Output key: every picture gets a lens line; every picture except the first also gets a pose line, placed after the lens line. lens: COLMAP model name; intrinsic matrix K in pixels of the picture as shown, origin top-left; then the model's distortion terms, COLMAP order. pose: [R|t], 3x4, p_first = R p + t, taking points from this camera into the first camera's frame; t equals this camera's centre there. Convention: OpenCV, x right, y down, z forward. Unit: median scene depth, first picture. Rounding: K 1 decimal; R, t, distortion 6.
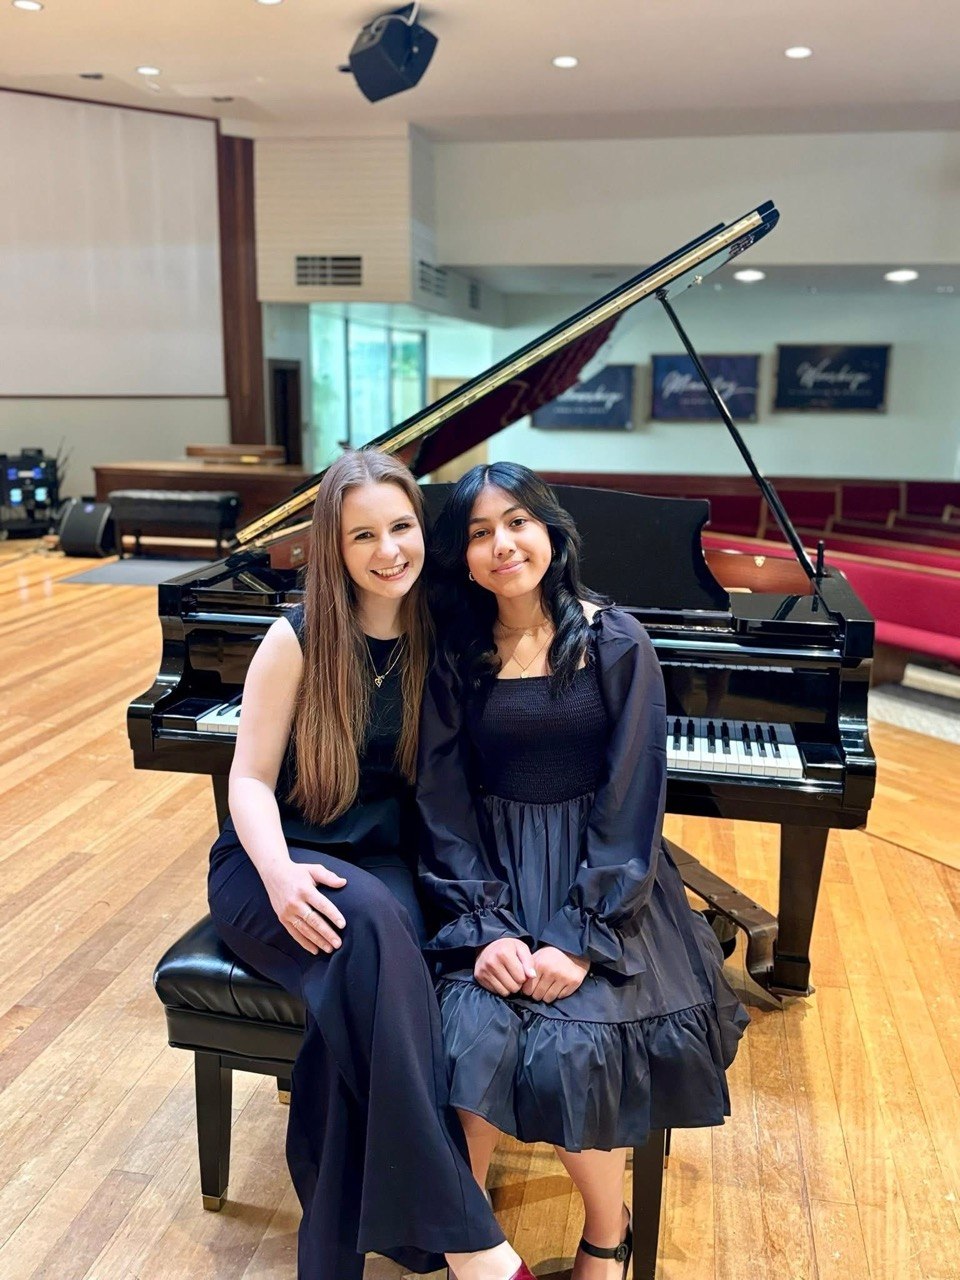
lens RADIAL K [[1086.7, 0, 480.0], [0, 1086.7, 640.0], [0, 0, 1]] dist [0.008073, 0.007040]
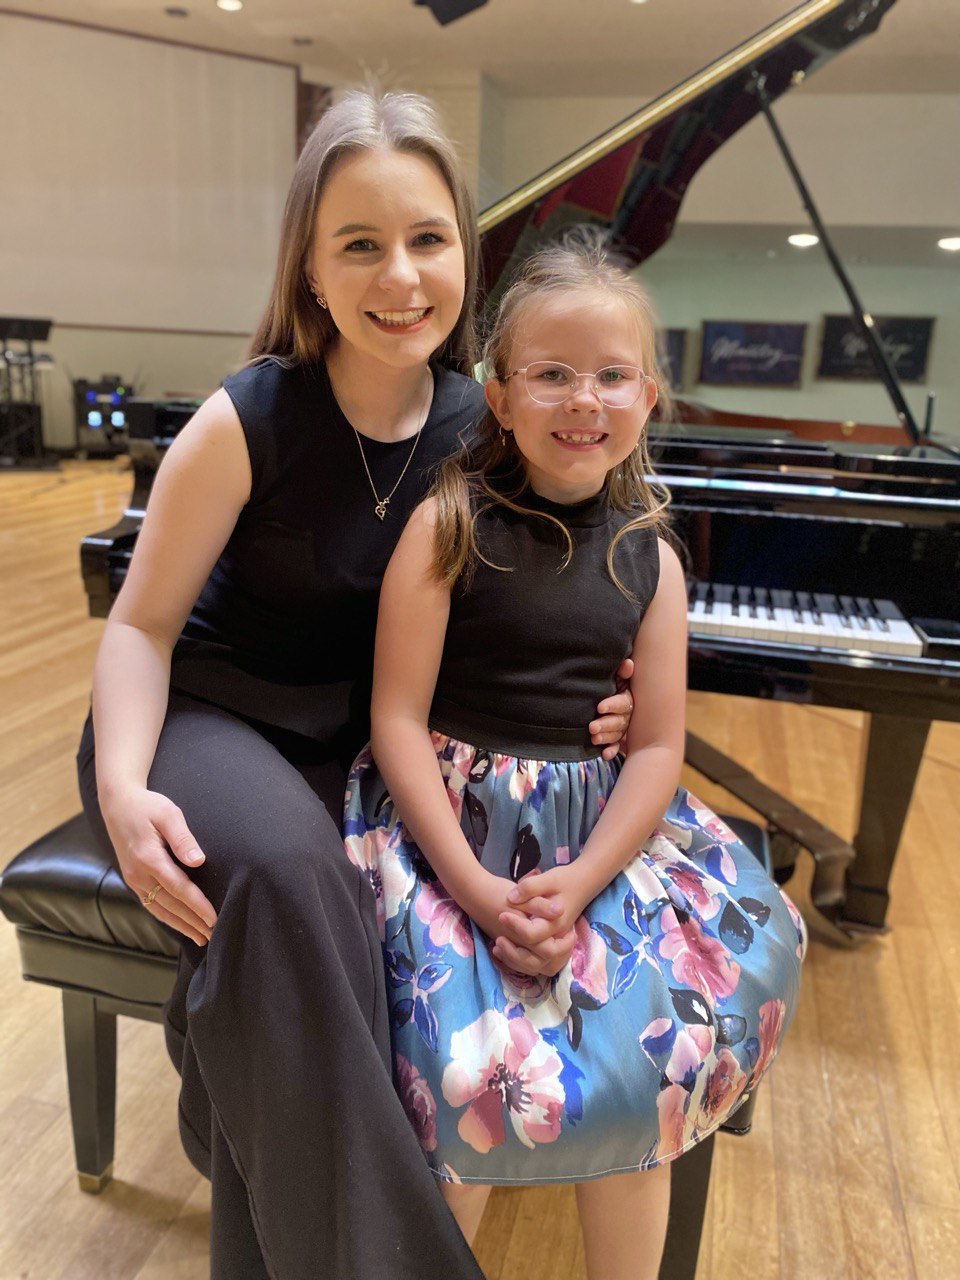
lens RADIAL K [[973.0, 0, 480.0], [0, 973.0, 640.0], [0, 0, 1]] dist [-0.001288, -0.003727]
pose [[0.997740, 0.046964, -0.048053, 0.017887], [-0.044642, 0.997834, 0.048306, 0.087908], [0.050217, -0.046052, 0.997676, 0.278422]]
